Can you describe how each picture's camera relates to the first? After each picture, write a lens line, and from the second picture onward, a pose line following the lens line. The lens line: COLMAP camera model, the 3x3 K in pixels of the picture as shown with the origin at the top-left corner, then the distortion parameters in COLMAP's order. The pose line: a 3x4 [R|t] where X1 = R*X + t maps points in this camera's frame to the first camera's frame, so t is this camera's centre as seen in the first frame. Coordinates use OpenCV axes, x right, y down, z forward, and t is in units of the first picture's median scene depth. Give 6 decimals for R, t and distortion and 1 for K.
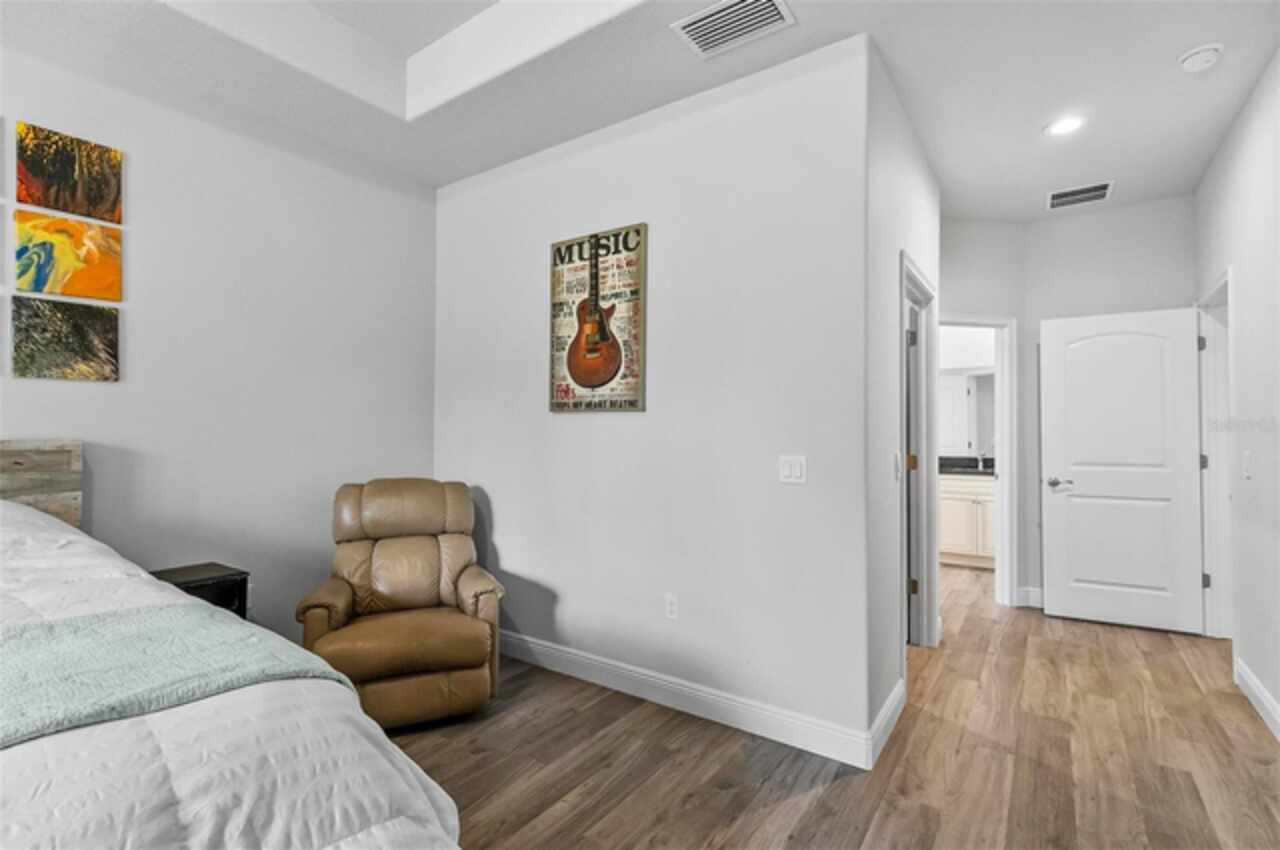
lens RADIAL K [[594.5, 0, 637.3], [0, 594.5, 424.8], [0, 0, 1]] dist [-0.000225, -0.000455]
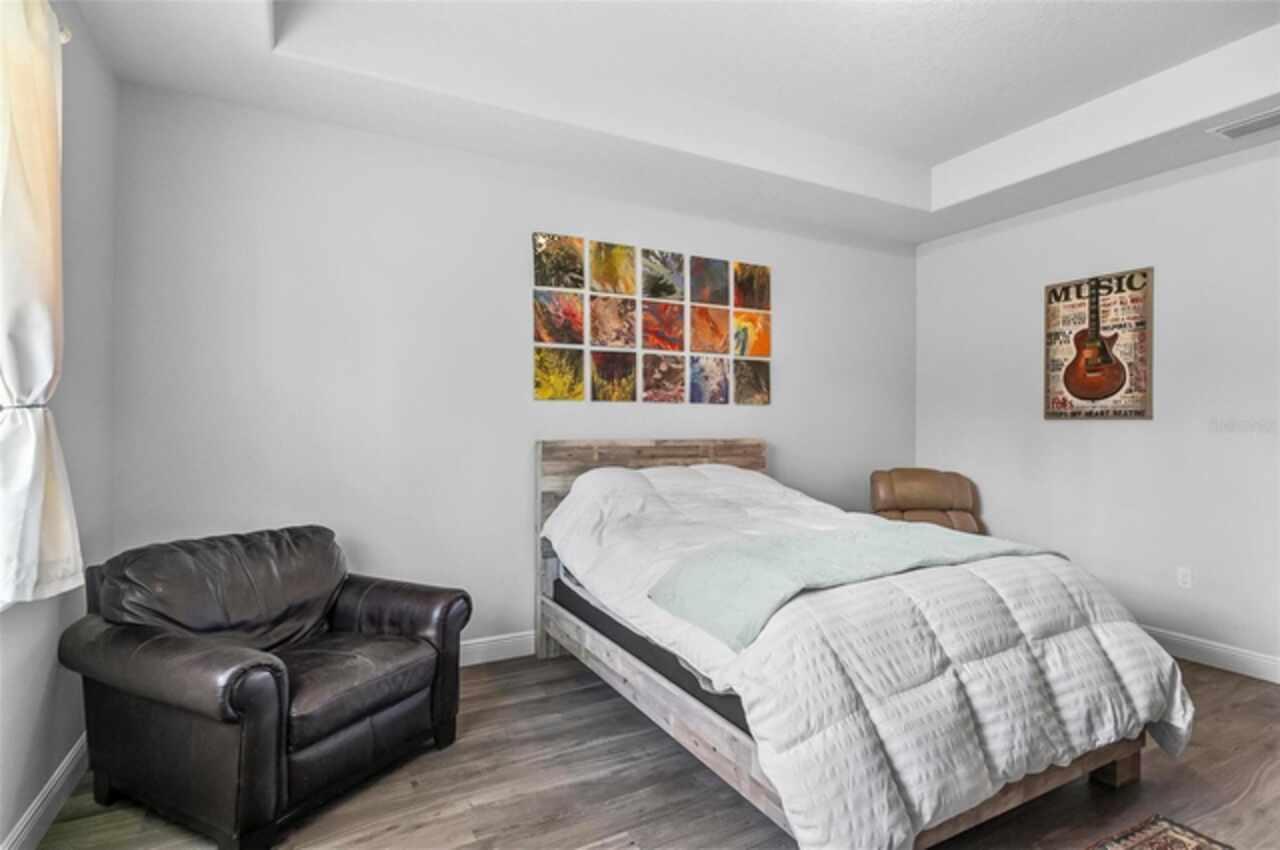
lens RADIAL K [[639.7, 0, 643.7], [0, 639.7, 425.4], [0, 0, 1]] dist [0.021435, -0.000296]
pose [[0.893454, -0.001294, -0.449153, -0.314230], [0.002338, 0.999996, 0.001770, -0.013741], [0.449149, -0.002631, 0.893453, -0.657872]]
